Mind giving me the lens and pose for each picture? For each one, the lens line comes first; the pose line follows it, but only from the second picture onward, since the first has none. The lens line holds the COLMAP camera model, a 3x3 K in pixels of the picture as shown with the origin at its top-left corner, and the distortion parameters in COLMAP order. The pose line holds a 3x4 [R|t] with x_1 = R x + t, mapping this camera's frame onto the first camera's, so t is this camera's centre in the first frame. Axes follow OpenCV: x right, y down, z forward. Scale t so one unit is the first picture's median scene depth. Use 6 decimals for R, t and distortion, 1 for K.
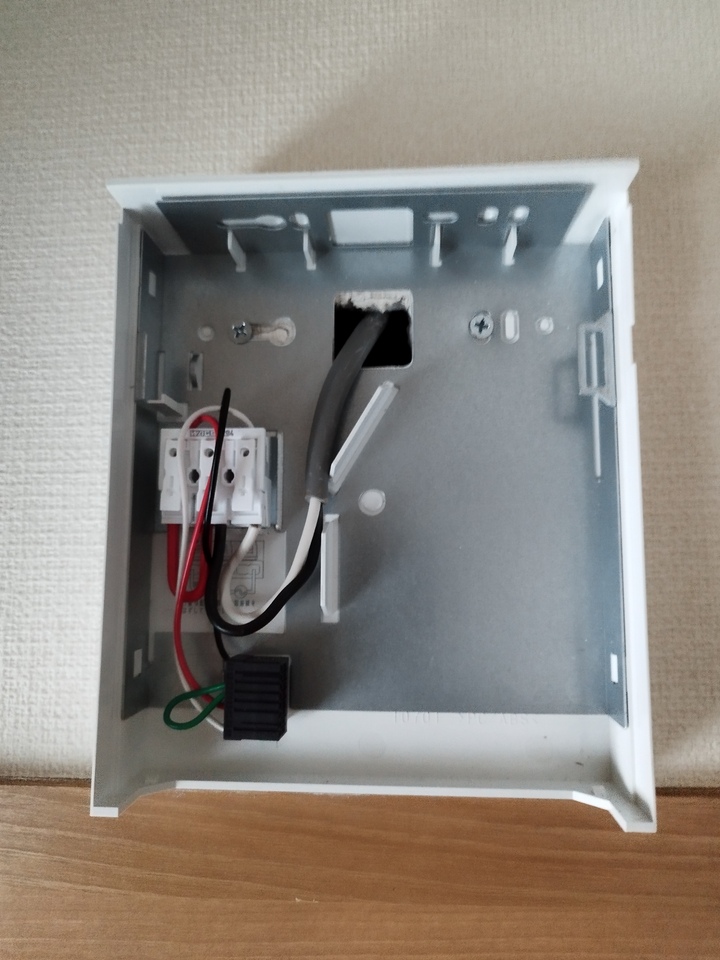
lens RADIAL K [[721.3, 0, 362.3], [0, 721.3, 477.0], [0, 0, 1]] dist [0.015707, -0.036833]
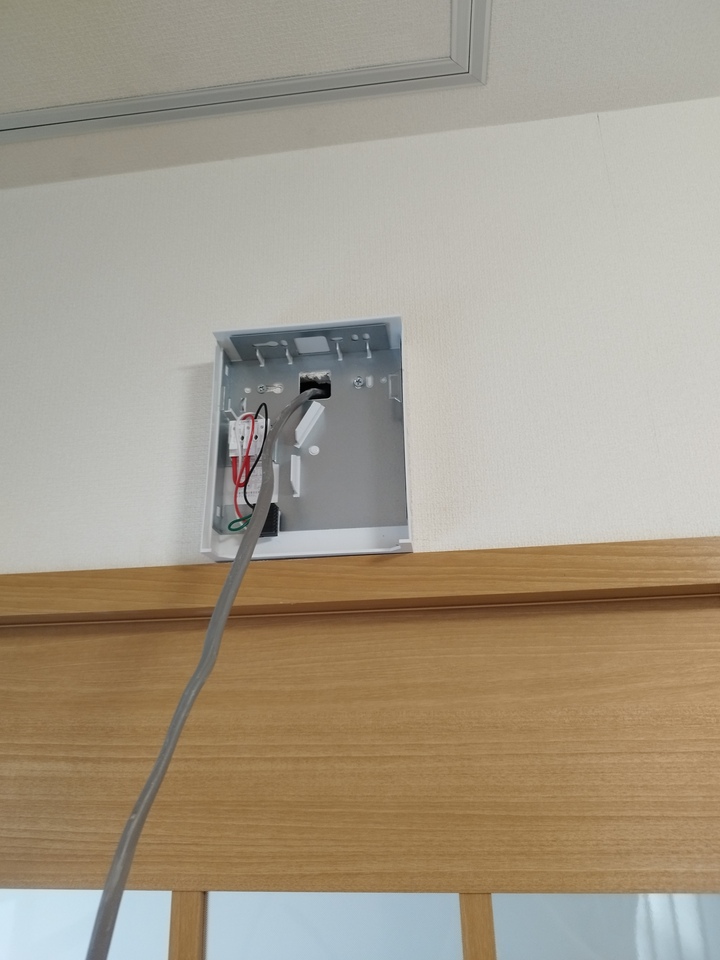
lens RADIAL K [[721.3, 0, 359.0], [0, 721.3, 471.8], [0, 0, 1]] dist [0.015707, -0.036833]
pose [[0.997708, -0.037493, -0.056323, 0.305863], [0.022003, 0.966973, -0.253929, 0.743415], [0.063983, 0.252108, 0.965582, -1.351898]]
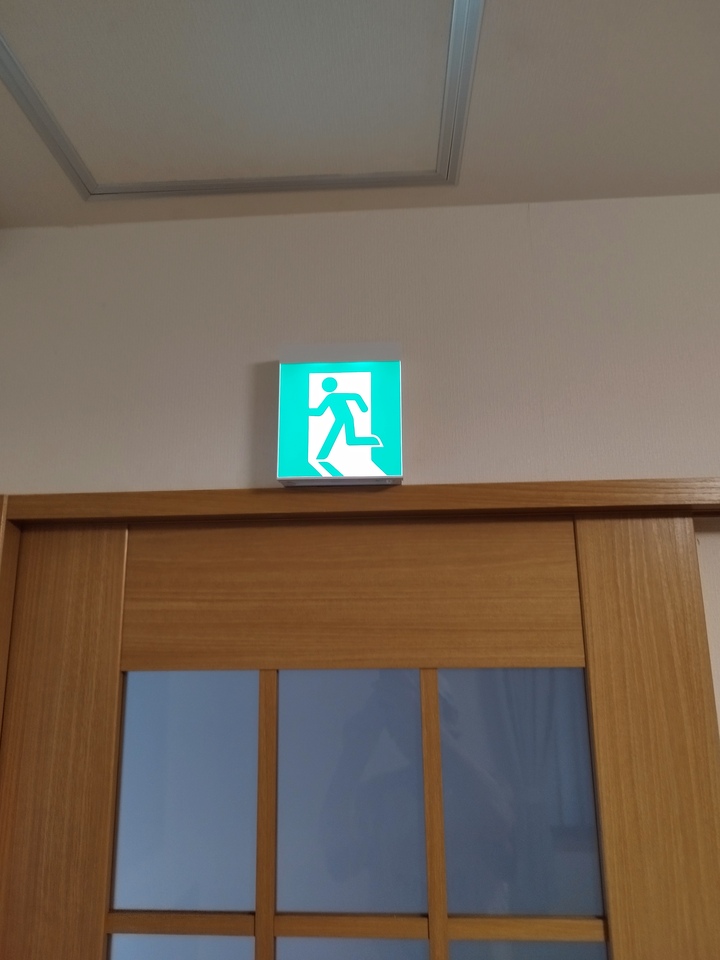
lens RADIAL K [[721.3, 0, 365.4], [0, 721.3, 485.9], [0, 0, 1]] dist [0.015707, -0.036833]
pose [[0.999830, -0.005229, 0.017654, 0.069271], [0.007214, 0.993421, -0.114294, 0.870673], [-0.016940, 0.114402, 0.993290, -3.004109]]
